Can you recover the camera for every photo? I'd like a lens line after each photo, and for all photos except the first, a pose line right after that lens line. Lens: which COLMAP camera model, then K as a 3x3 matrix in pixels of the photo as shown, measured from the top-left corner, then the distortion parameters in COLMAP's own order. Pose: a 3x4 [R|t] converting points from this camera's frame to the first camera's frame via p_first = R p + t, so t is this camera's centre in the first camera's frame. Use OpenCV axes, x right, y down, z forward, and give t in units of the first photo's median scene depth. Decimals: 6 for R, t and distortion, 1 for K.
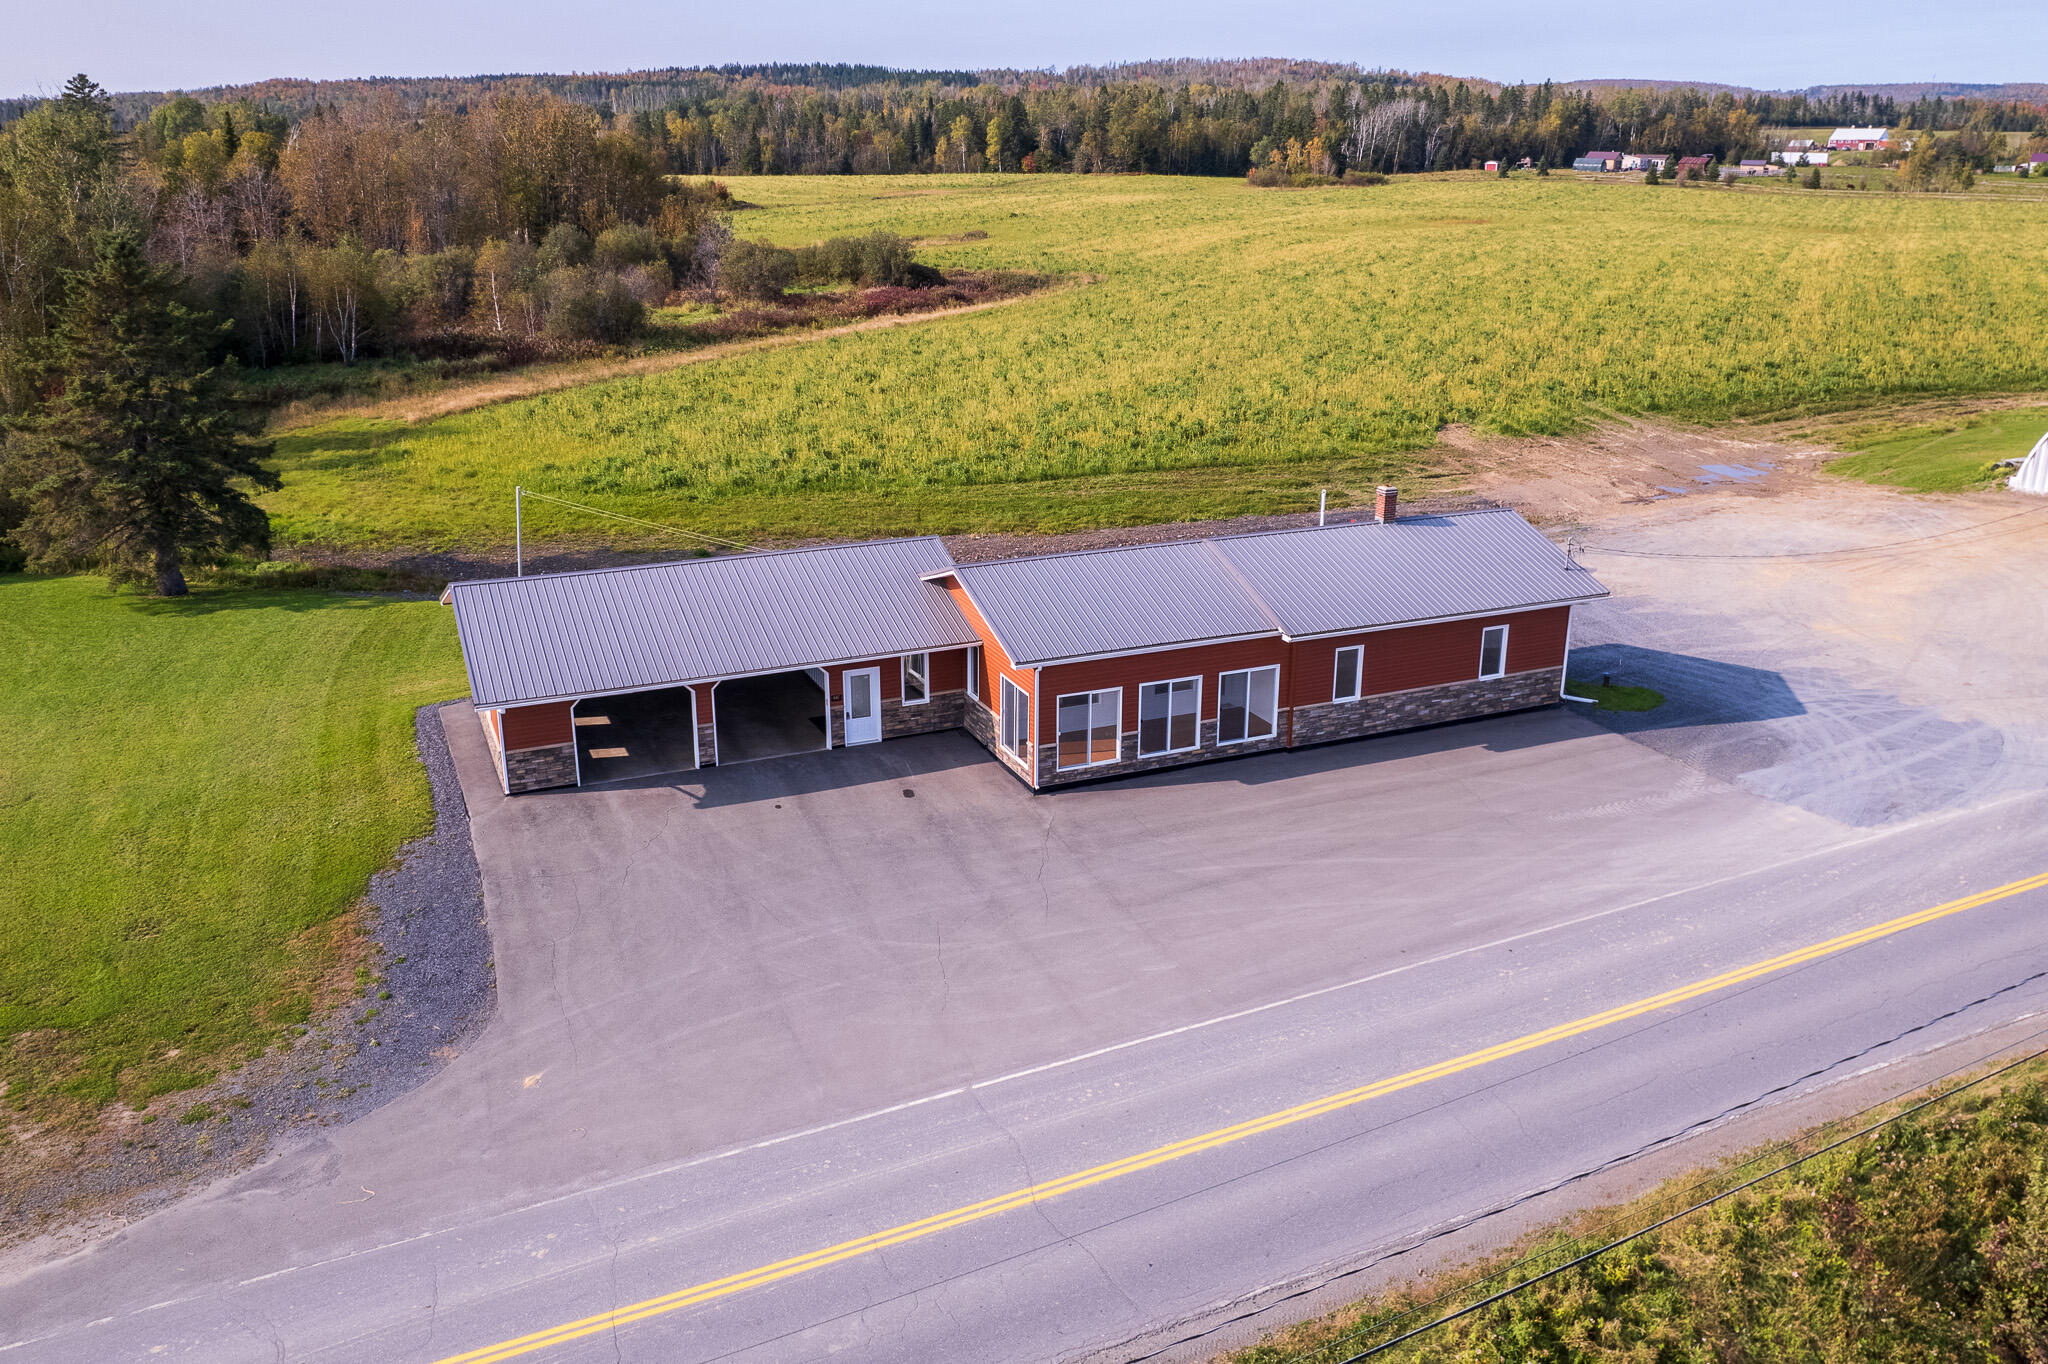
lens RADIAL K [[1590.7, 0, 1011.0], [0, 1590.7, 686.8], [0, 0, 1]] dist [-0.075549, 0.056322]
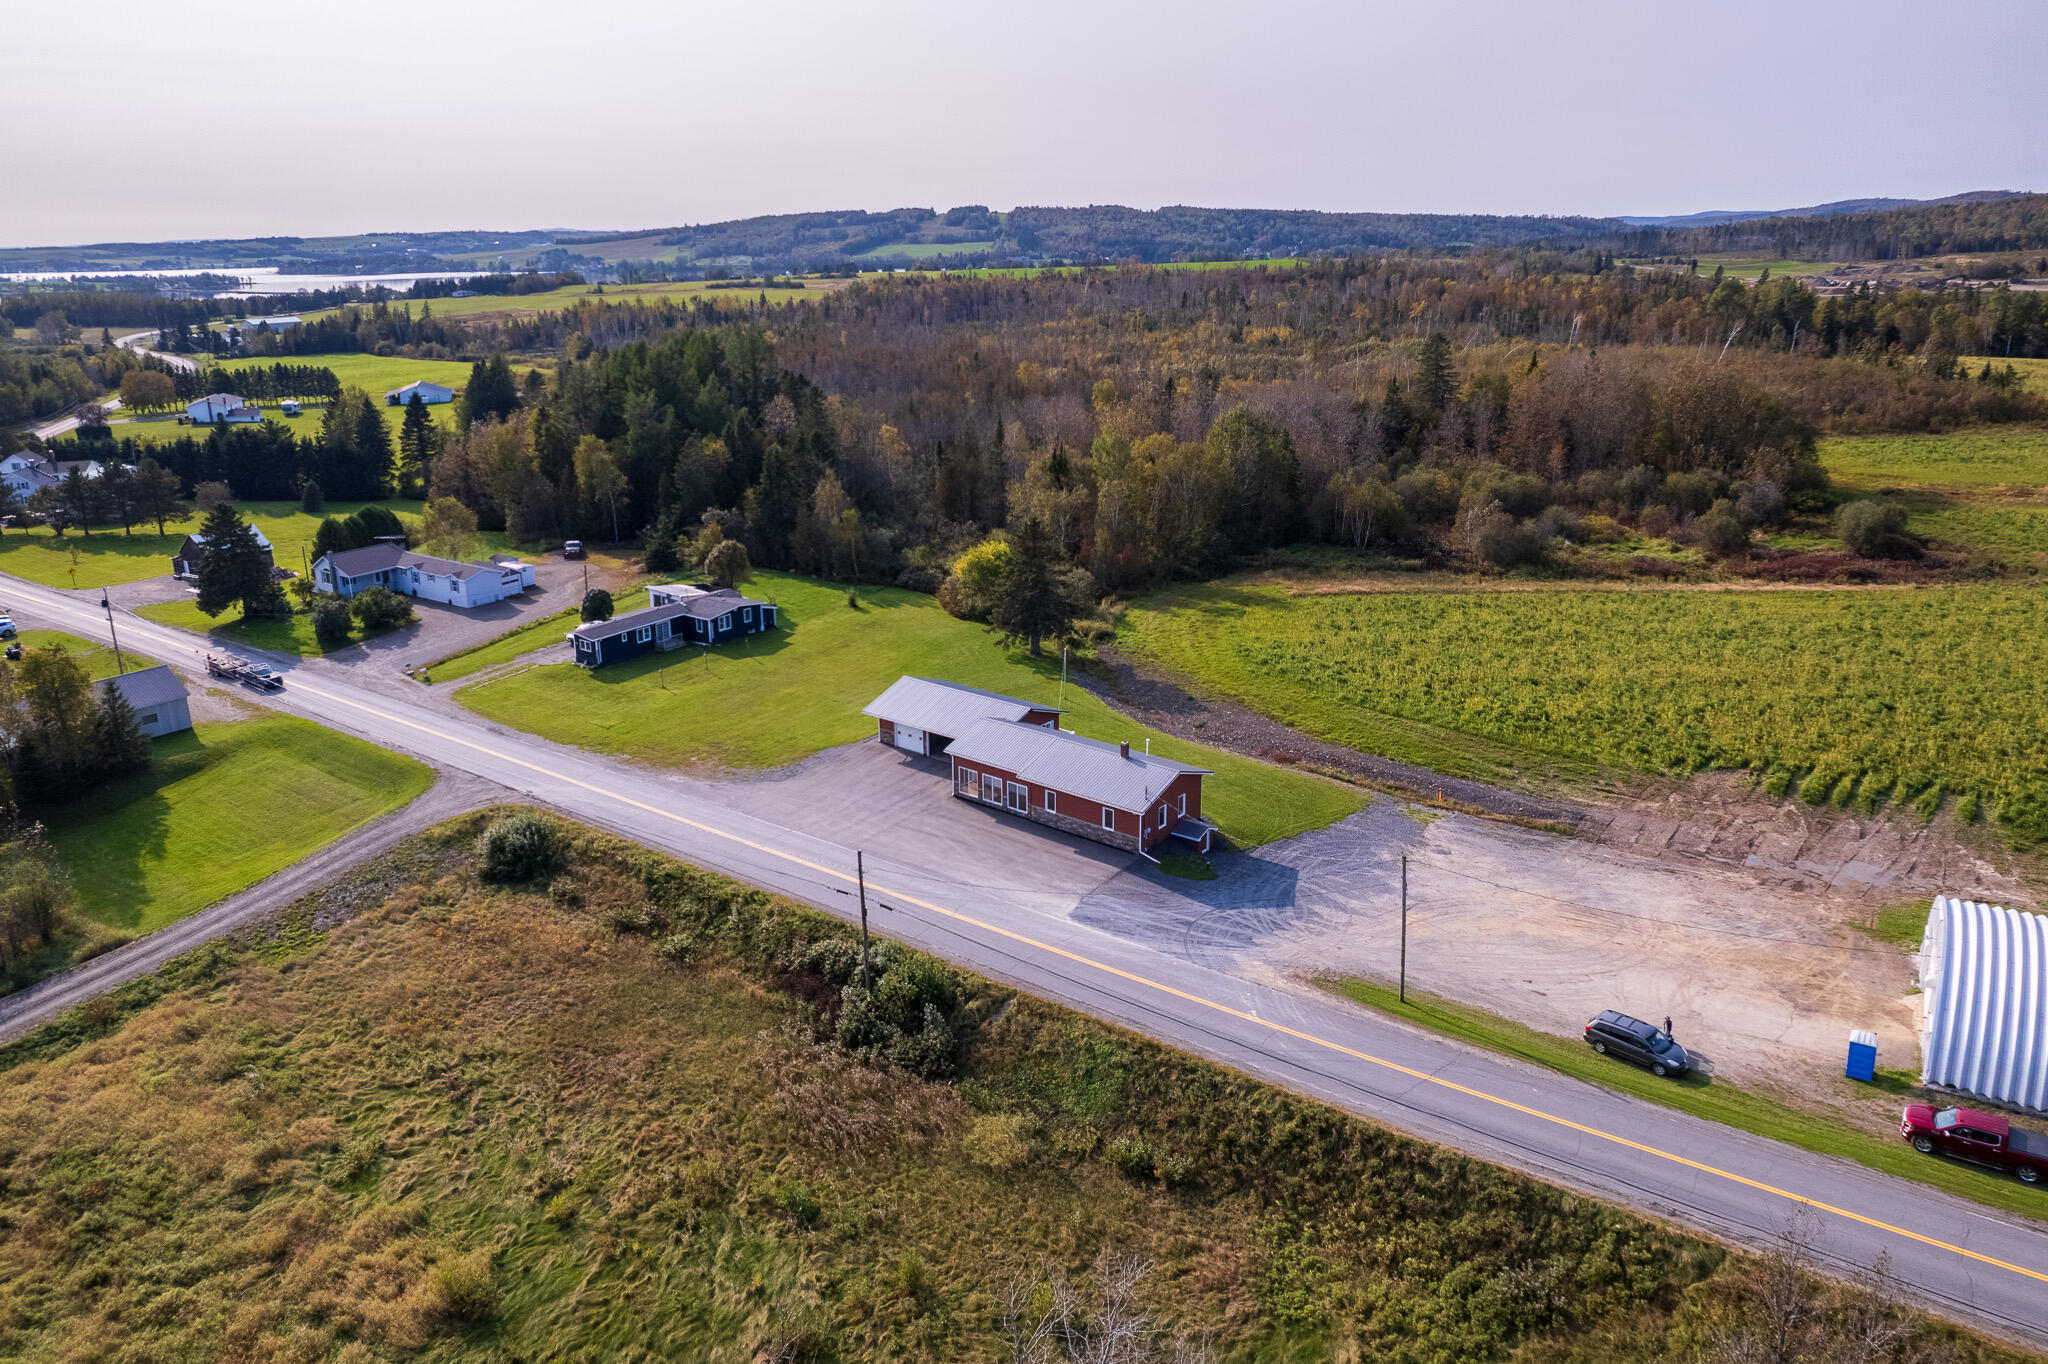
lens RADIAL K [[1310.8, 0, 1015.0], [0, 1310.8, 676.6], [0, 0, 1]] dist [-0.075191, 0.060814]
pose [[0.467843, 0.261663, -0.844190, 1.803839], [-0.279444, 0.949962, 0.139583, -0.450796], [0.838472, 0.170601, 0.517553, -0.176778]]
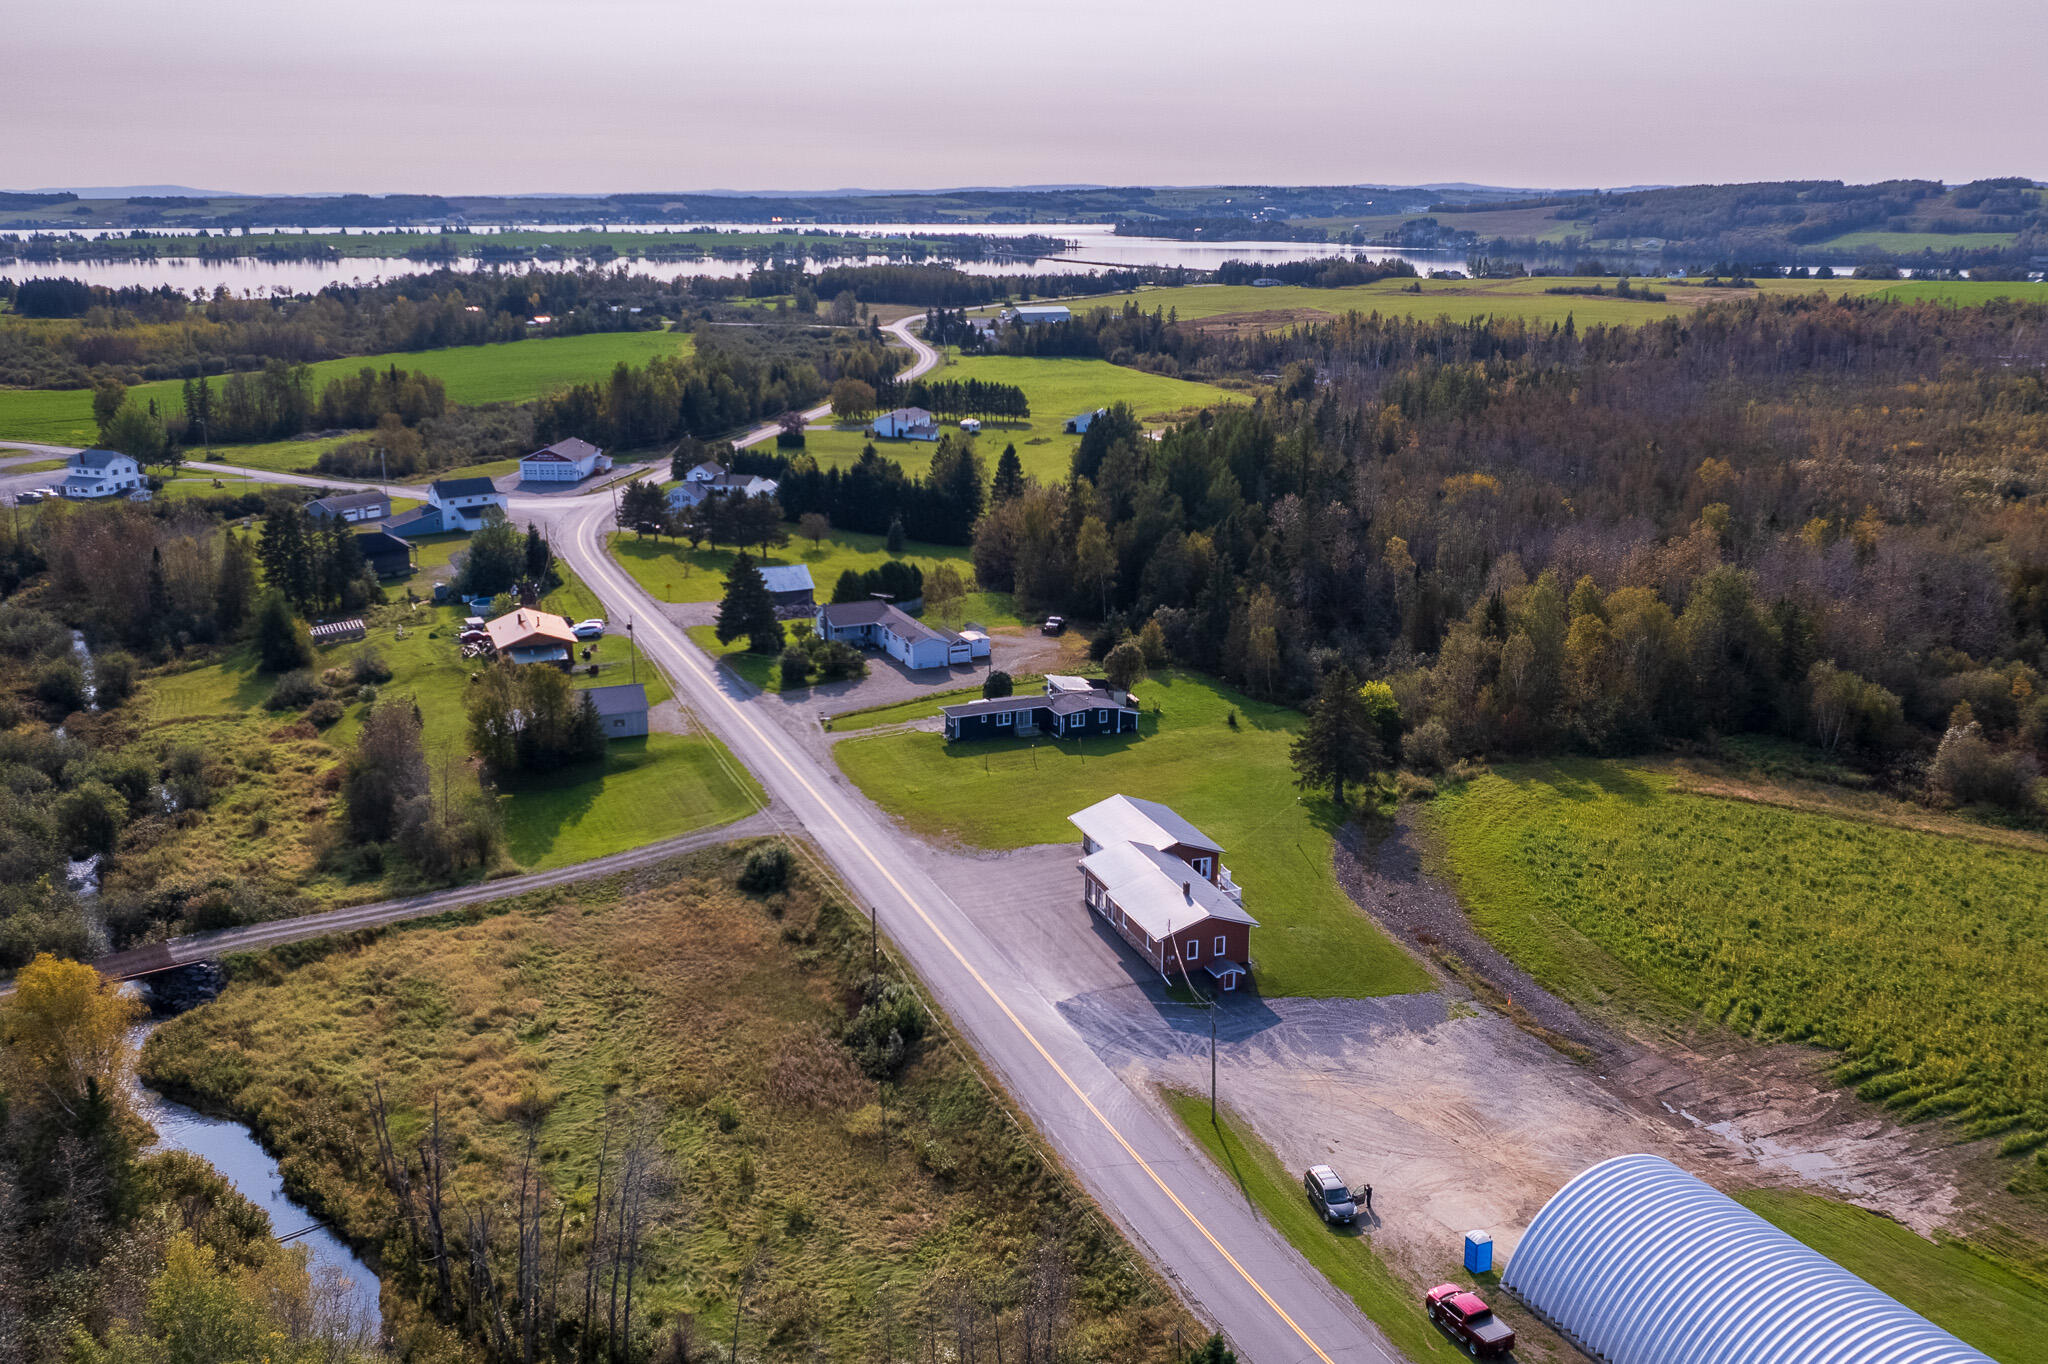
lens RADIAL K [[1631.4, 0, 1024.0], [0, 1631.4, 682.0], [0, 0, 1]] dist [-0.032054, -0.002924]
pose [[-0.036888, 0.249735, -0.967611, 2.884036], [-0.340464, 0.907201, 0.247123, -1.029876], [0.939534, 0.338553, 0.051561, 0.448367]]
